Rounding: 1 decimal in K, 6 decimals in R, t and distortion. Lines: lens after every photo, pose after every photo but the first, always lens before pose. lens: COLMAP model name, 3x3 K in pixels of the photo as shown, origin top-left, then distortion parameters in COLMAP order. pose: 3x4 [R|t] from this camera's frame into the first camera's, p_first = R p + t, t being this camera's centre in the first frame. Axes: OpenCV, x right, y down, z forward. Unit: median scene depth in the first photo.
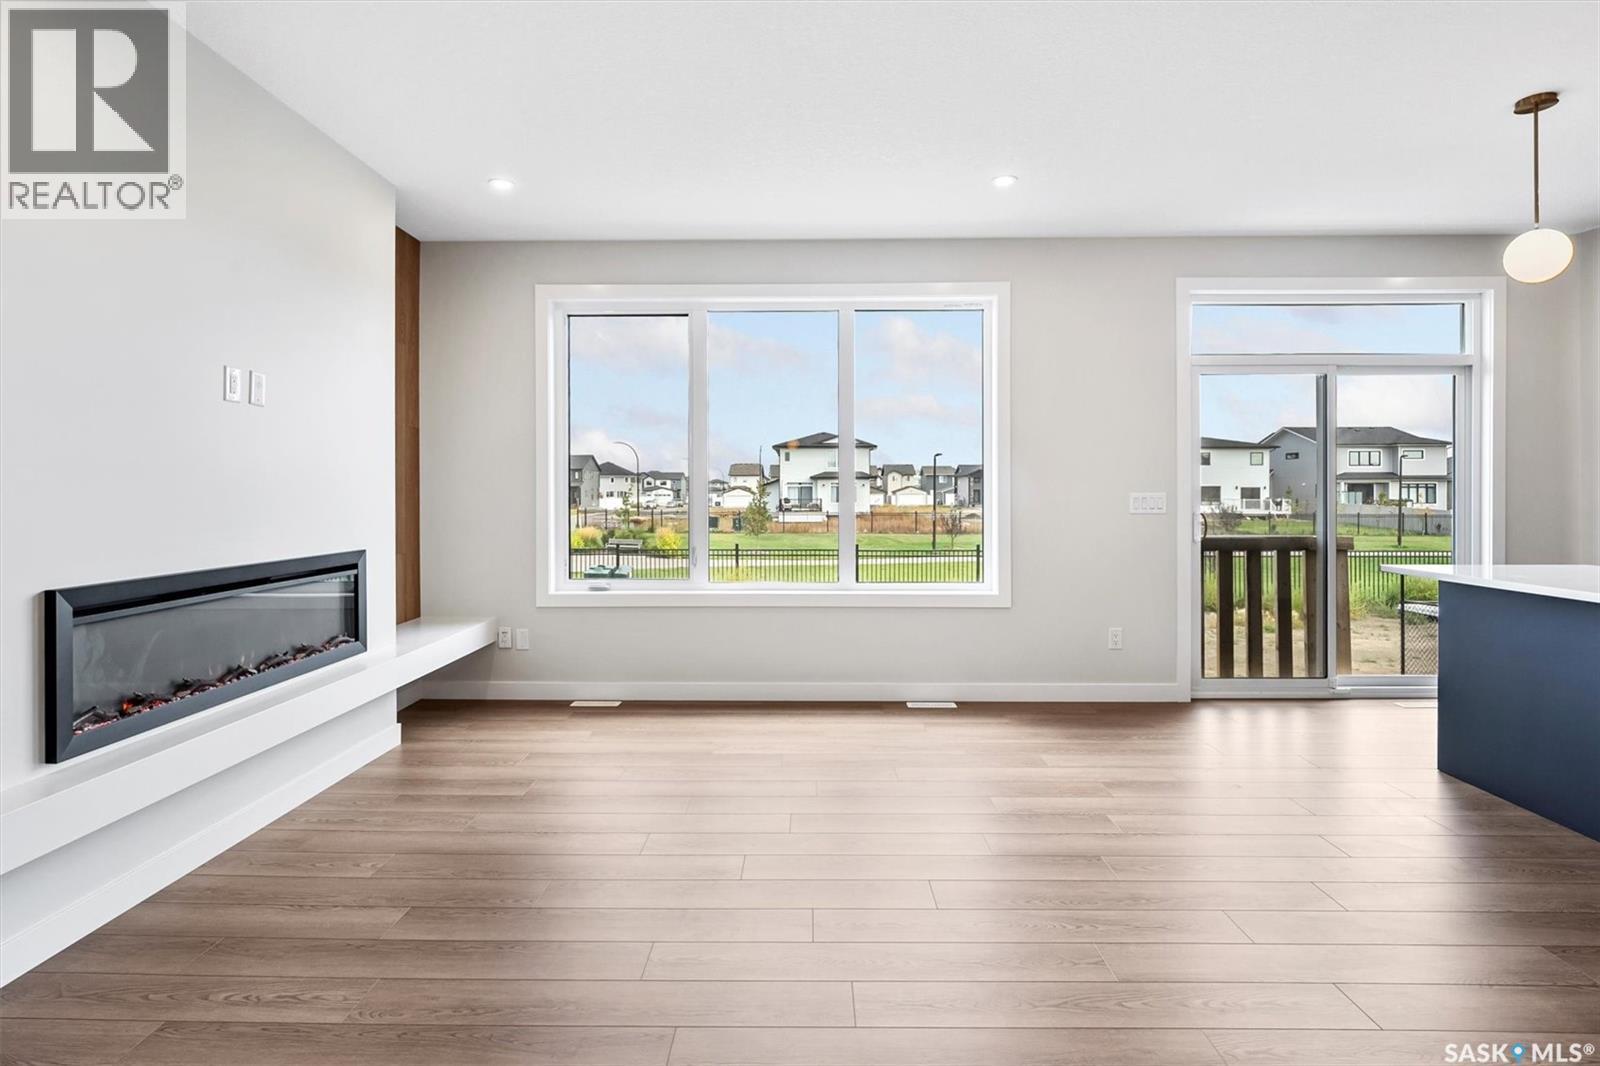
lens RADIAL K [[806.0, 0, 798.6], [0, 806.0, 493.5], [0, 0, 1]] dist [-0.002625, -0.000488]
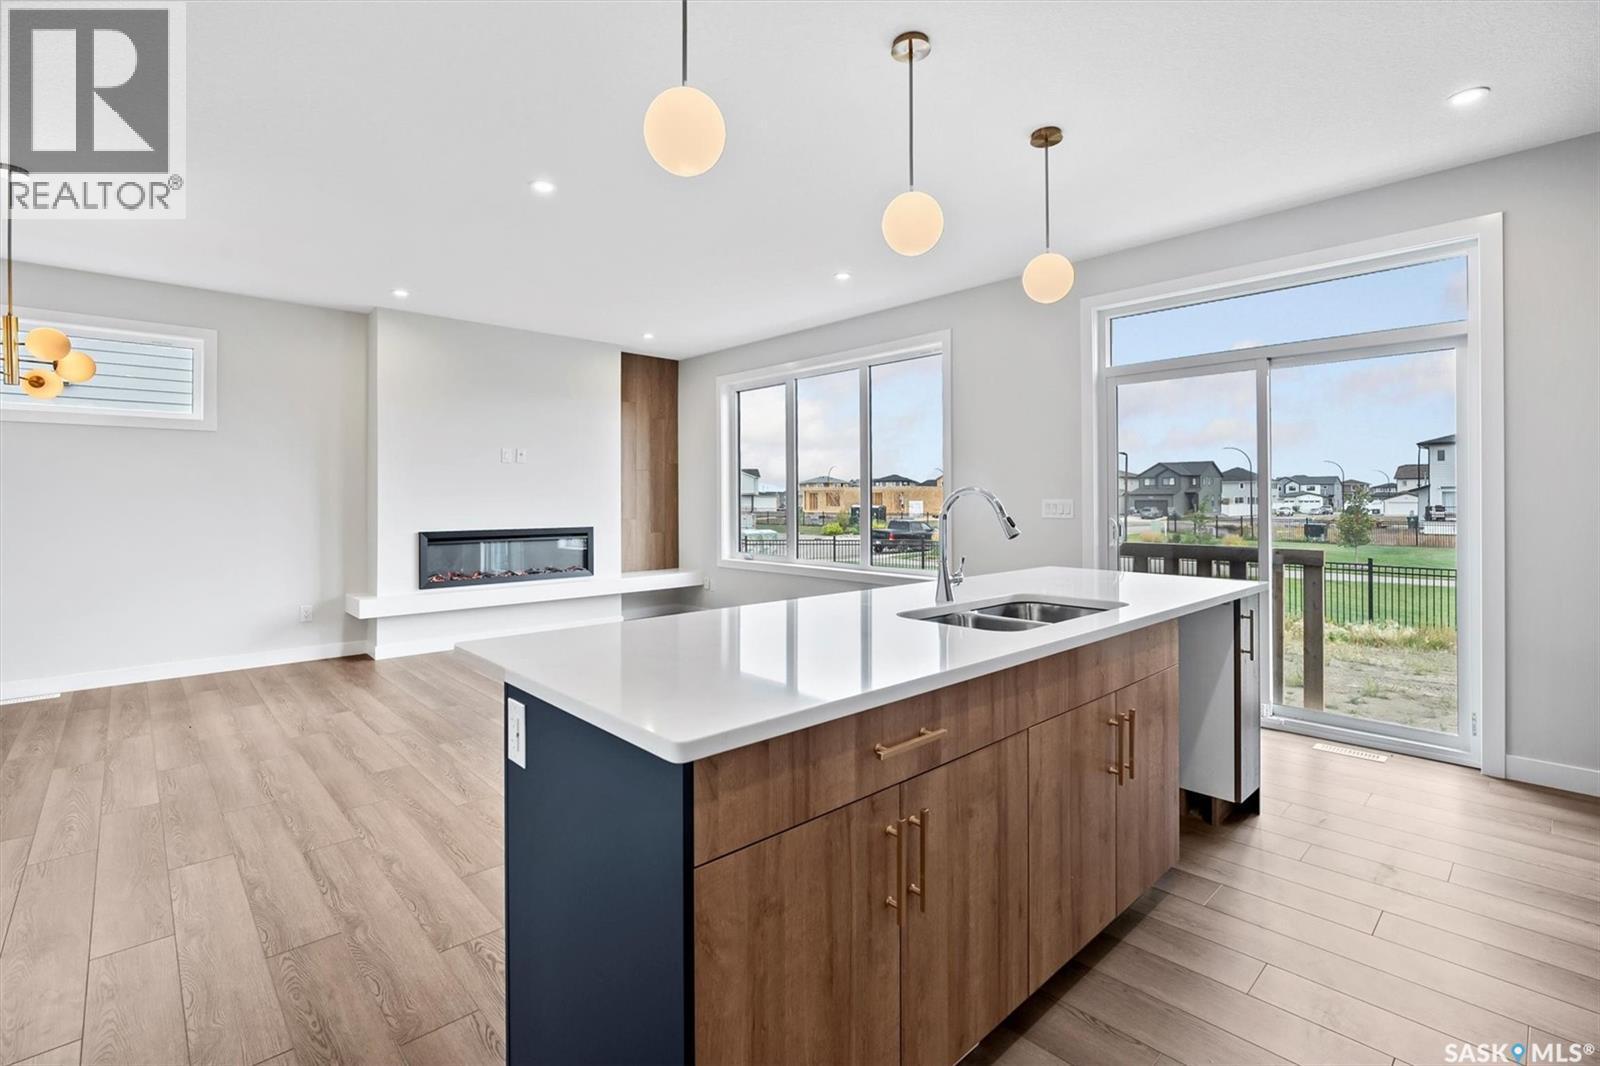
lens RADIAL K [[724.4, 0, 794.8], [0, 724.4, 496.5], [0, 0, 1]] dist [-0.014096, 0.000402]
pose [[0.694806, -0.002983, -0.719191, 1.199644], [-0.000164, 0.999991, -0.004306, -0.000758], [0.719198, 0.003110, 0.694799, 0.078031]]
